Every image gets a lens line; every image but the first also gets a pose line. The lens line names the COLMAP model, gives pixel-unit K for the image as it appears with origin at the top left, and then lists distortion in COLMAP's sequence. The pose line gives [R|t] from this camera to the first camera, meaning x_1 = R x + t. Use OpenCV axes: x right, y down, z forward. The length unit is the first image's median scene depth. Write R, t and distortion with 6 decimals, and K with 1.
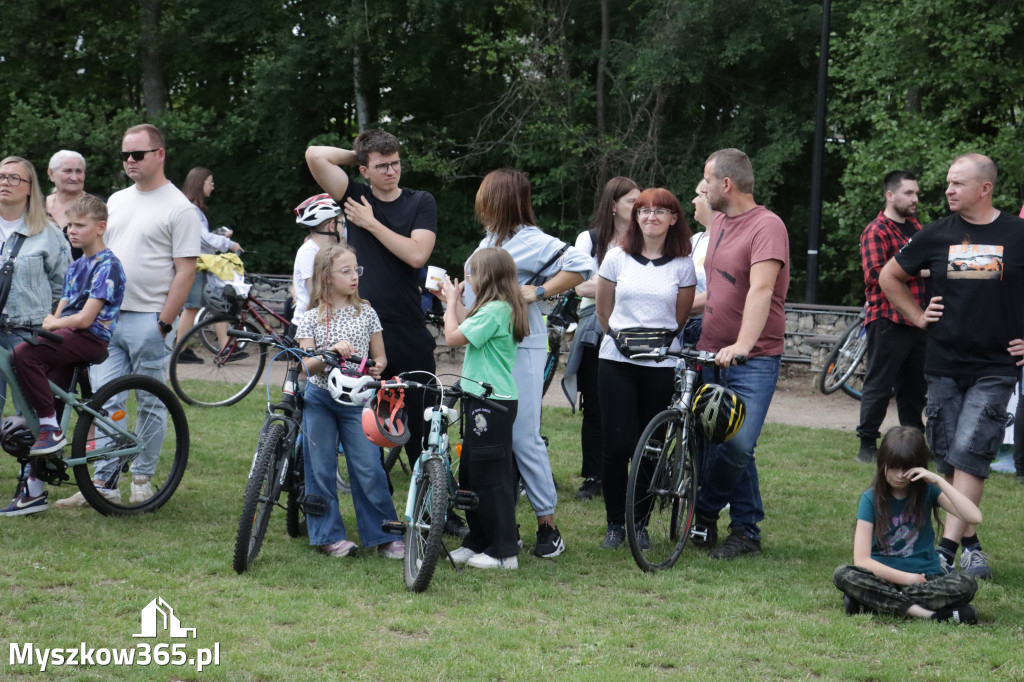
lens RADIAL K [[2305.6, 0, 504.7], [0, 2305.6, 359.5], [0, 0, 1]] dist [0.341152, 0.000000]
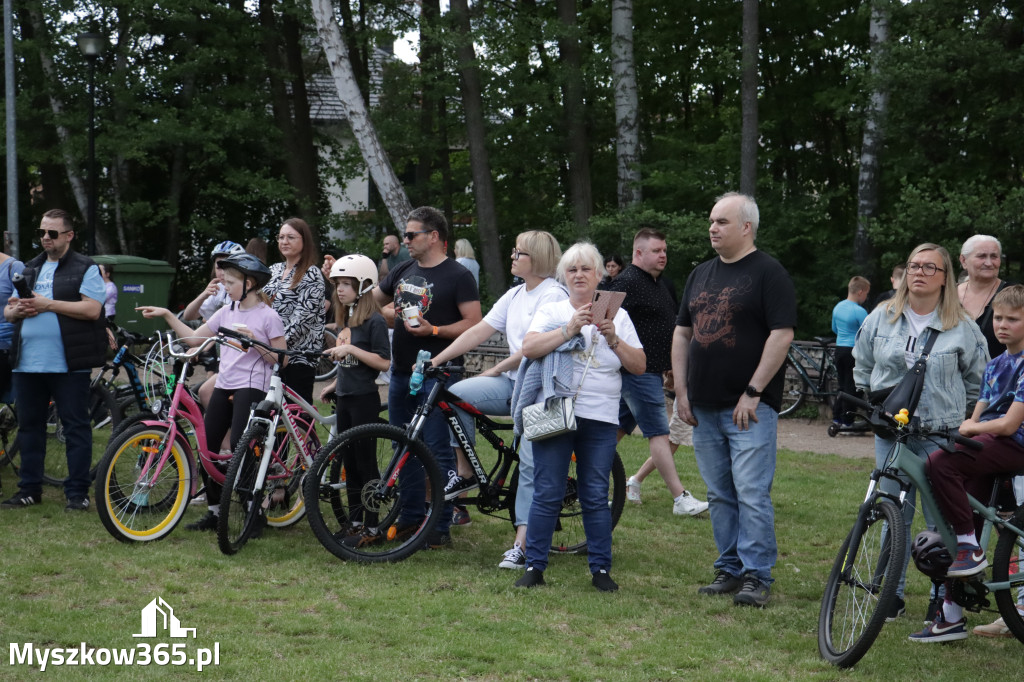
lens RADIAL K [[2305.6, 0, 481.9], [0, 2305.6, 303.3], [0, 0, 1]] dist [0.341152, 0.000000]
pose [[0.929556, -0.005087, -0.368647, -0.036258], [-0.016801, 0.998282, -0.056140, -0.009538], [0.368299, 0.058379, 0.927873, 0.095841]]
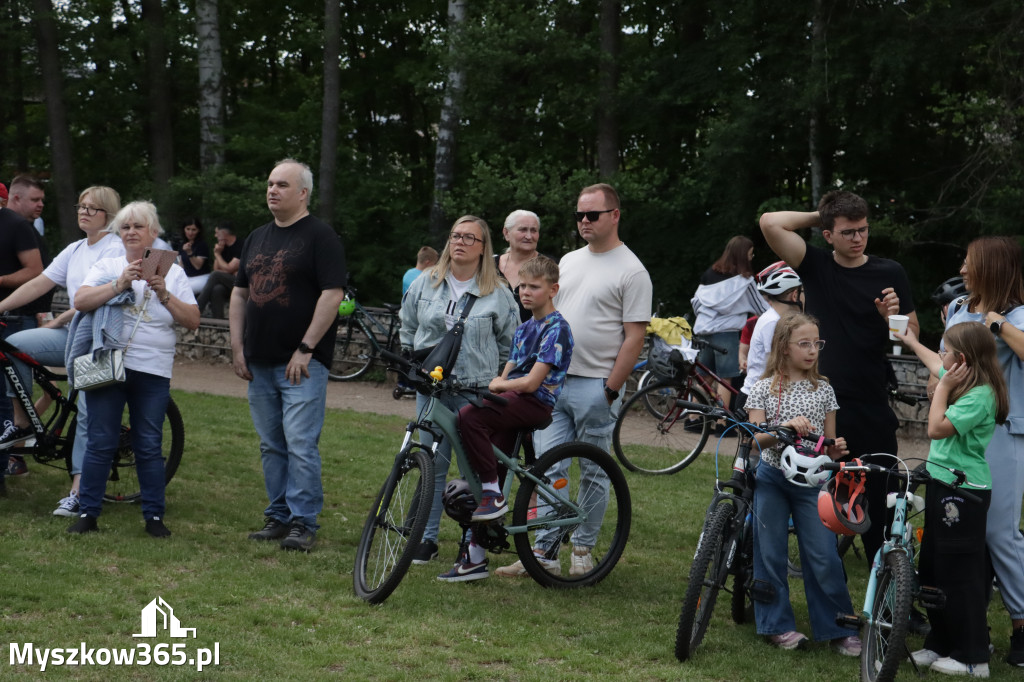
lens RADIAL K [[2305.6, 0, 502.7], [0, 2305.6, 340.5], [0, 0, 1]] dist [0.341152, 0.000000]
pose [[0.981234, 0.032250, -0.190102, -0.009423], [-0.038845, 0.998762, -0.031069, -0.004595], [0.188865, 0.037870, 0.981273, 0.052841]]
